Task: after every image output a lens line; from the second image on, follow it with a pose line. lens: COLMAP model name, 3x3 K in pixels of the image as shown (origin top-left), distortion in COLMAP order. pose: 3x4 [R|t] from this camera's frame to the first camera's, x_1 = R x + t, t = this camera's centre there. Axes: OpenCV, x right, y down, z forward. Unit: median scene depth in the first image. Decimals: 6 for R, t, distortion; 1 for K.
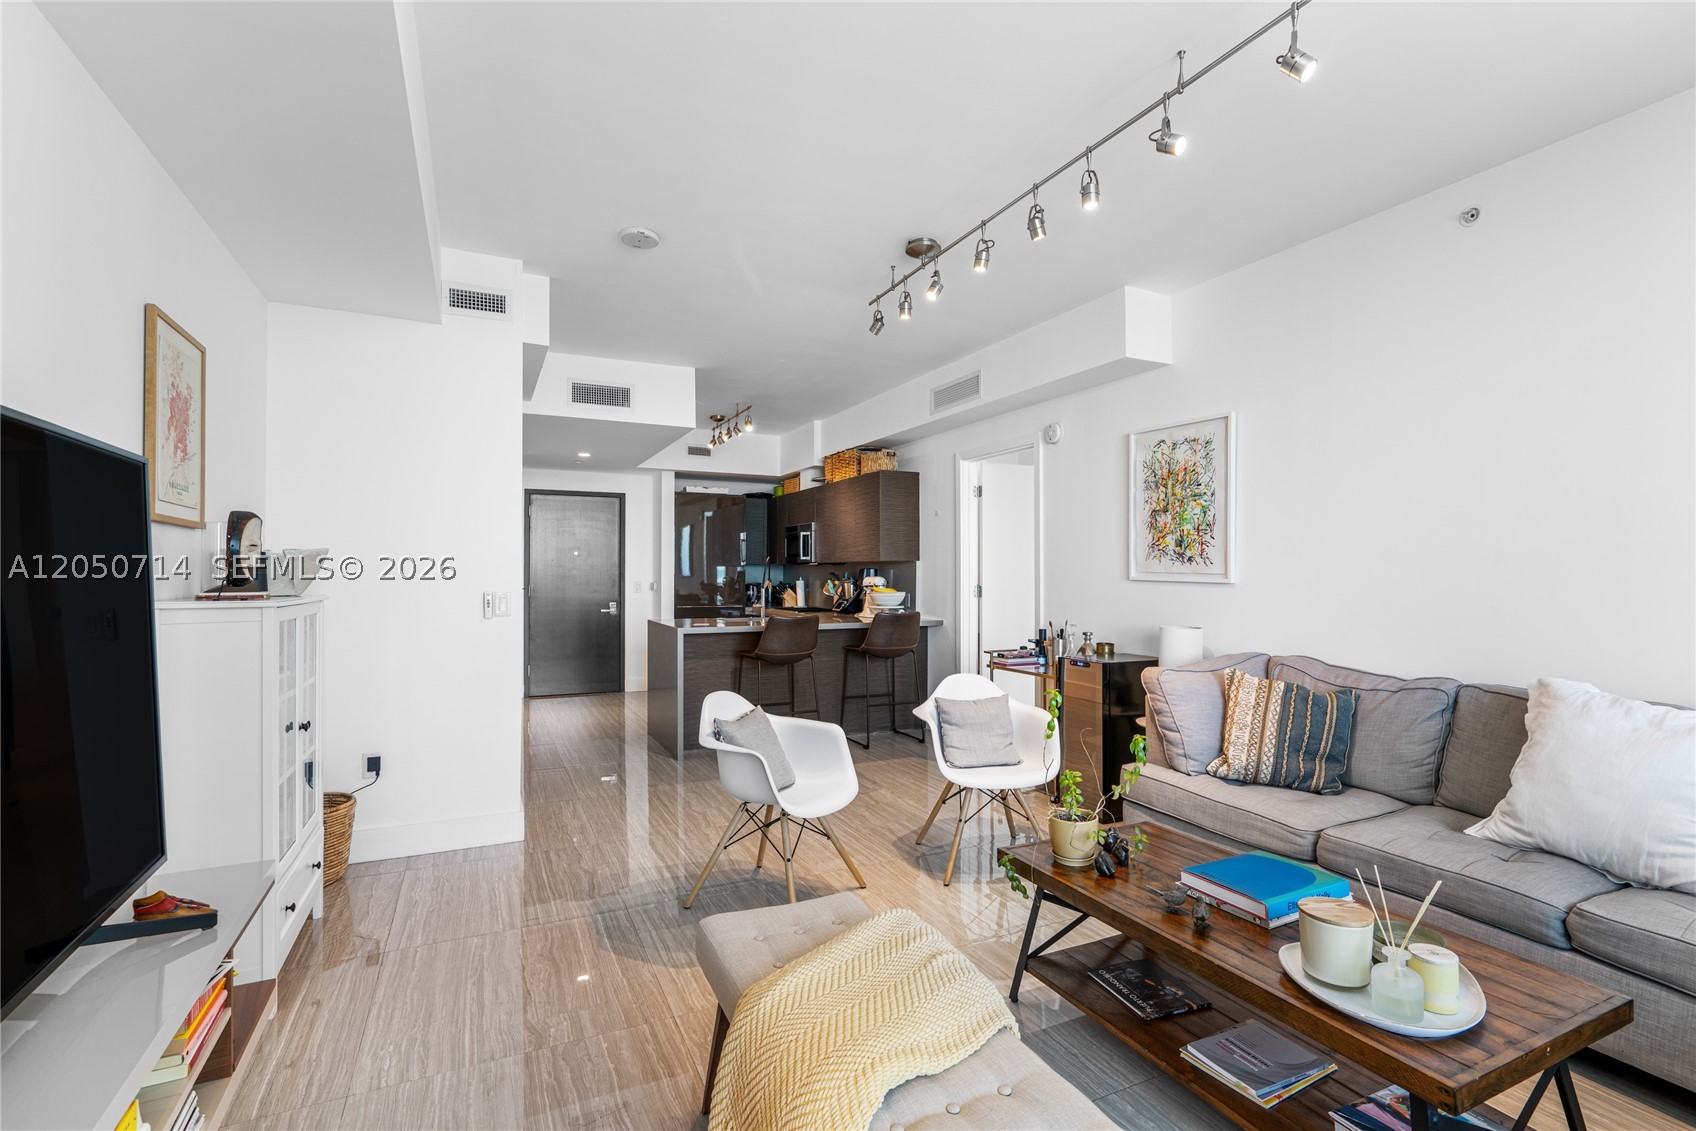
lens RADIAL K [[773.4, 0, 843.1], [0, 773.4, 569.6], [0, 0, 1]] dist [-0.001871, 0.006067]
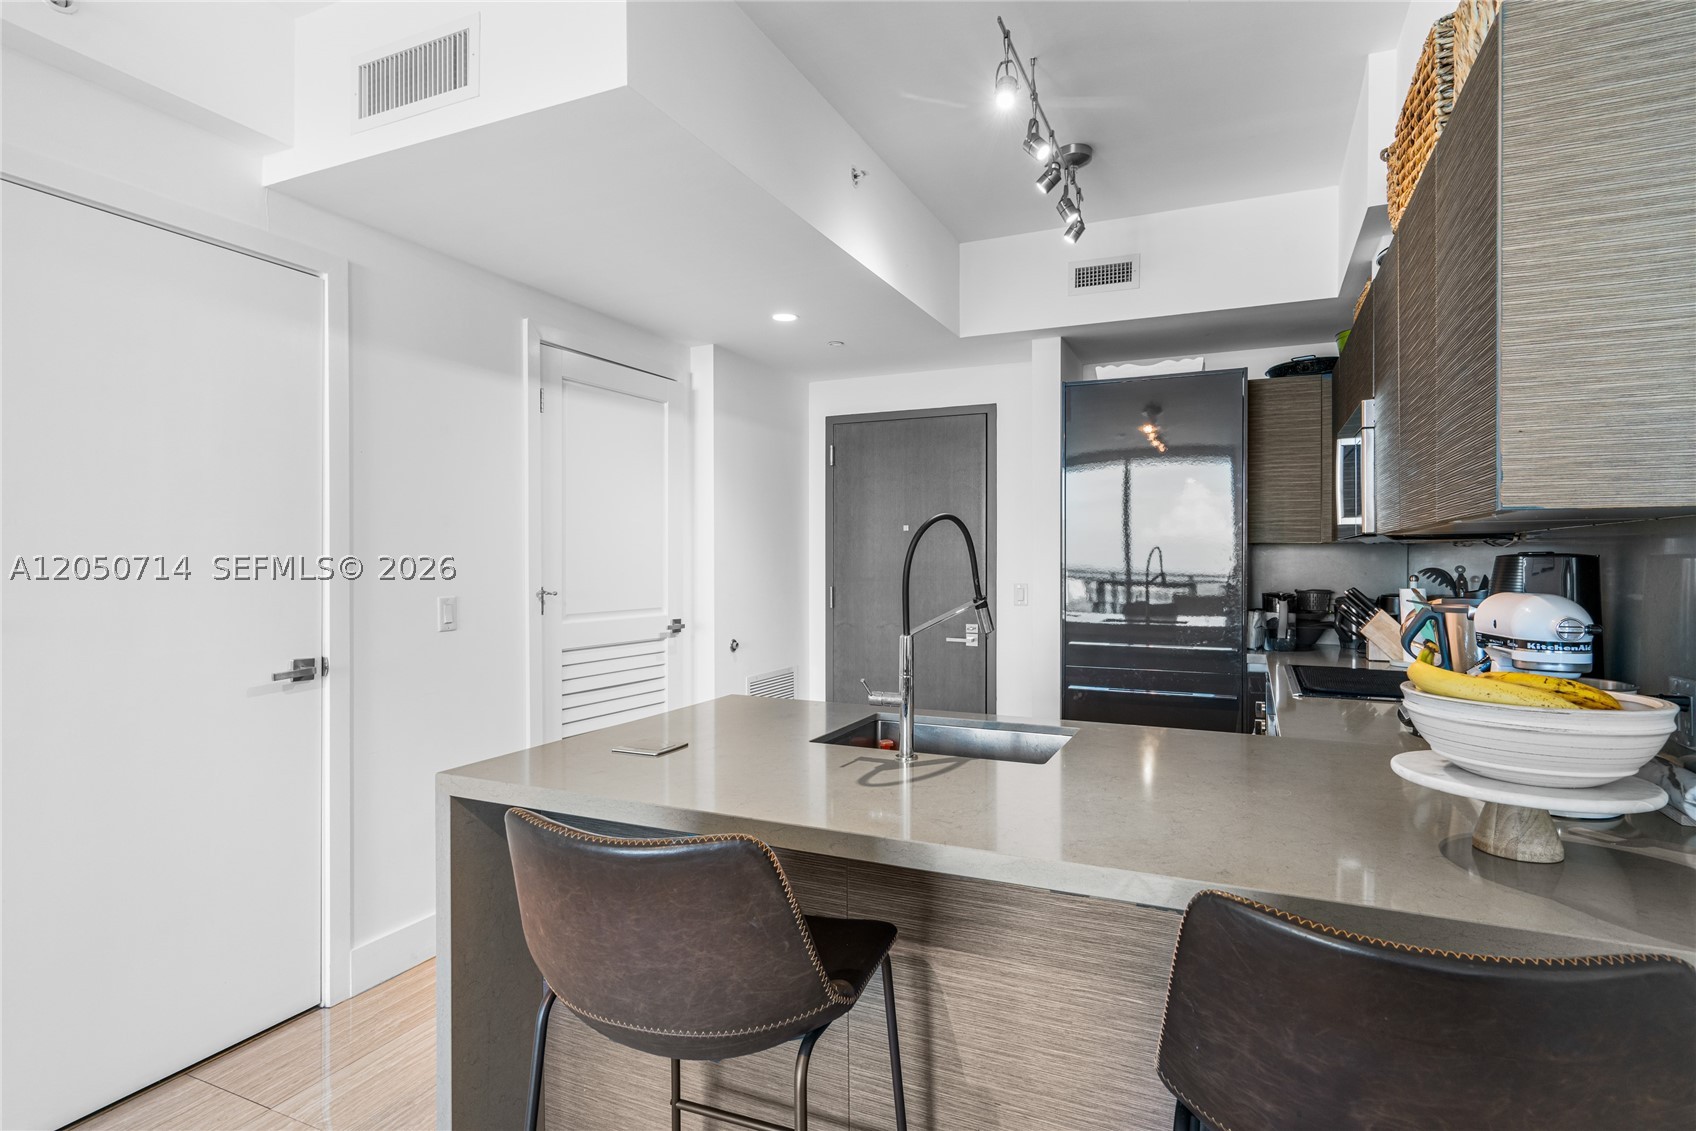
lens RADIAL K [[859.3, 0, 851.1], [0, 859.3, 563.4], [0, 0, 1]] dist [0.001633, 0.001168]
pose [[0.643053, 0.001752, -0.765820, 0.139441], [0.005386, 0.999962, 0.006810, -0.002095], [0.765803, -0.008504, 0.643019, 1.013112]]
